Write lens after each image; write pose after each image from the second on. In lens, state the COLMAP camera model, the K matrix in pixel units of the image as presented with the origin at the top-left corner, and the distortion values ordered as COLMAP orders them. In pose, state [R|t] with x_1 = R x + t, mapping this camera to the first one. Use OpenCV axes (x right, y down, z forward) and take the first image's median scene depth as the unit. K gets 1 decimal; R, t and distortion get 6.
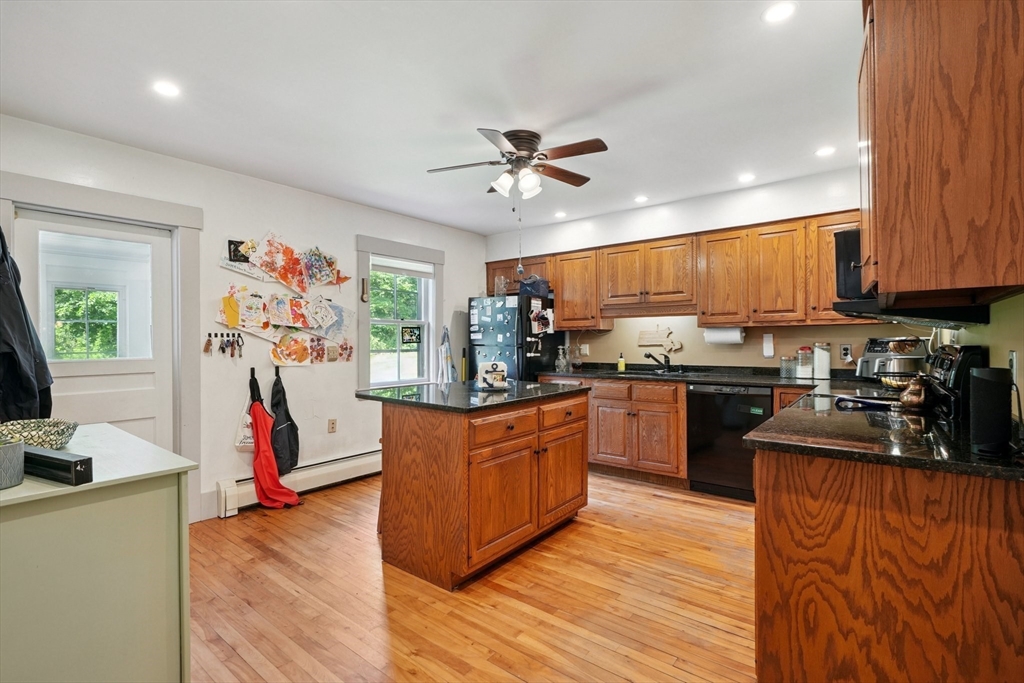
lens RADIAL K [[467.9, 0, 509.3], [0, 467.9, 341.0], [0, 0, 1]] dist [-0.001424, -0.000205]
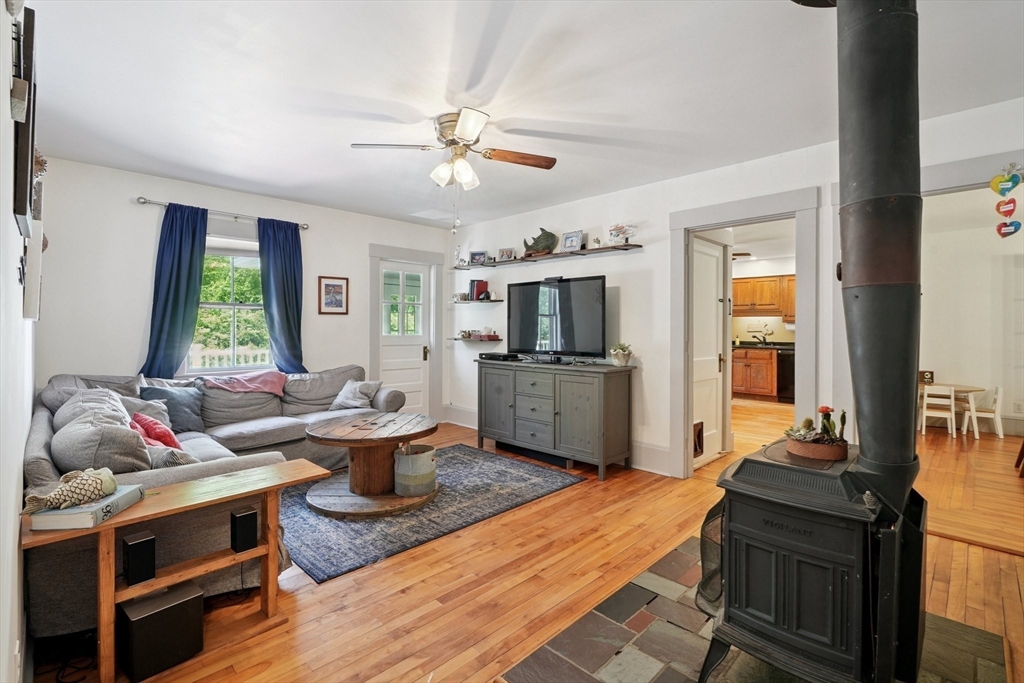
lens RADIAL K [[467.9, 0, 515.8], [0, 467.9, 335.4], [0, 0, 1]] dist [-0.001424, -0.000205]
pose [[0.994964, 0.011381, -0.099581, -0.487563], [-0.010557, 0.999906, 0.008797, 0.019523], [0.099671, -0.007701, 0.994991, -1.010092]]
